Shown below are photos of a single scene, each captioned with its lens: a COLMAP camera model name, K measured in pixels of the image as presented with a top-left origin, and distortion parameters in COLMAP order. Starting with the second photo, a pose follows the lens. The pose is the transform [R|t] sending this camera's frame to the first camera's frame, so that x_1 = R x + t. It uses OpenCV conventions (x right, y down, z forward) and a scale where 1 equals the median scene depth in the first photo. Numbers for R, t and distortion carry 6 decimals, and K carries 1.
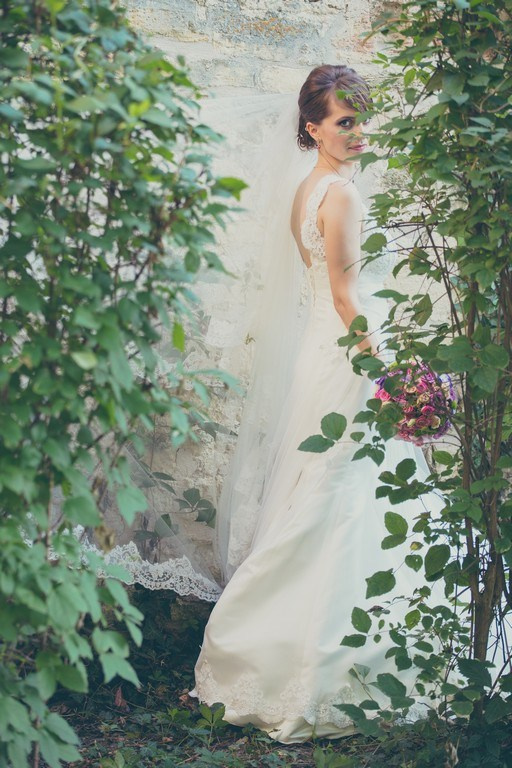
lens RADIAL K [[2223.9, 0, 255.3], [0, 2223.9, 381.2], [0, 0, 1]] dist [0.084352, 0.000000]
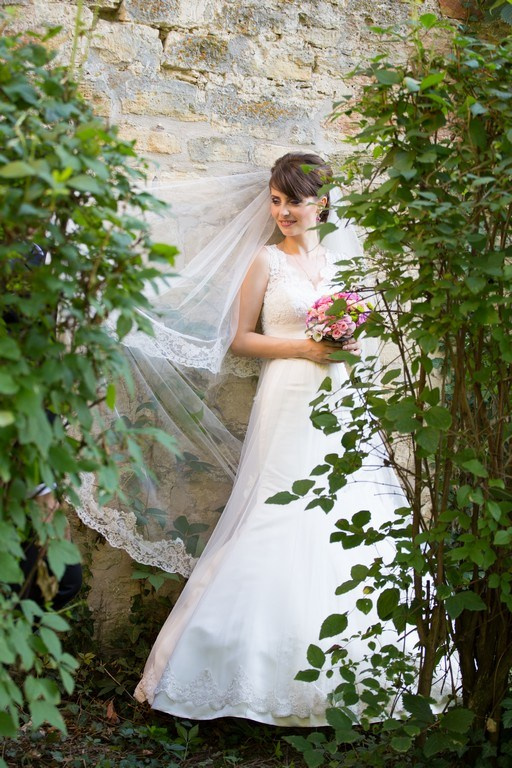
lens RADIAL K [[1809.3, 0, 256.2], [0, 1809.3, 385.0], [0, 0, 1]] dist [-0.211651, 0.000000]
pose [[0.999159, 0.020640, -0.035419, 0.048461], [-0.021063, 0.999710, -0.011630, -0.013655], [0.035169, 0.012367, 0.999305, 0.130743]]
